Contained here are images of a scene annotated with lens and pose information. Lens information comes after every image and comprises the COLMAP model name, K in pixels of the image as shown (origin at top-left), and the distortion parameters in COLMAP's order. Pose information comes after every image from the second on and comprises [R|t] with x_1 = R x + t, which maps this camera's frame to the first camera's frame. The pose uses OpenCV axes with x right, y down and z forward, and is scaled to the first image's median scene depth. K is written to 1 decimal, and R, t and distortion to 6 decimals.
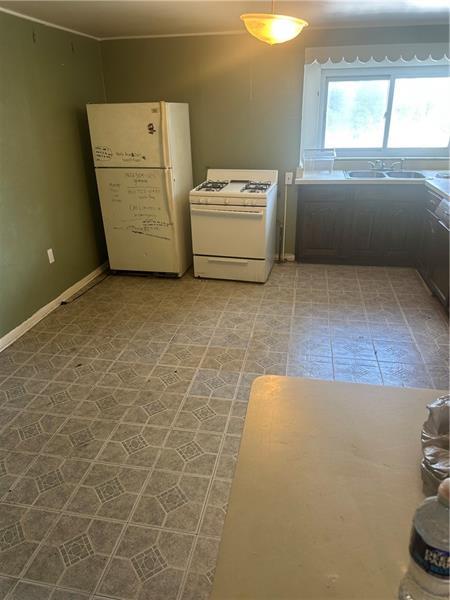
lens RADIAL K [[423.8, 0, 224.7], [0, 423.8, 302.4], [0, 0, 1]] dist [0.022393, -0.029950]
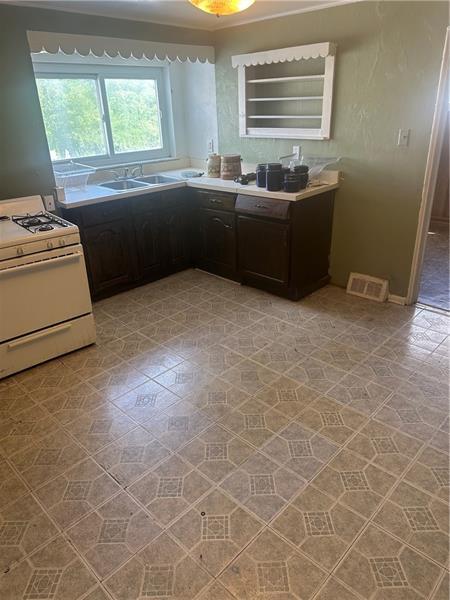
lens RADIAL K [[423.8, 0, 225.9], [0, 423.8, 294.4], [0, 0, 1]] dist [0.022393, -0.029950]
pose [[0.536094, -0.334774, 0.774939, -0.336804], [0.358841, 0.921306, 0.149763, -0.155517], [-0.764092, 0.197793, 0.614037, 0.361593]]
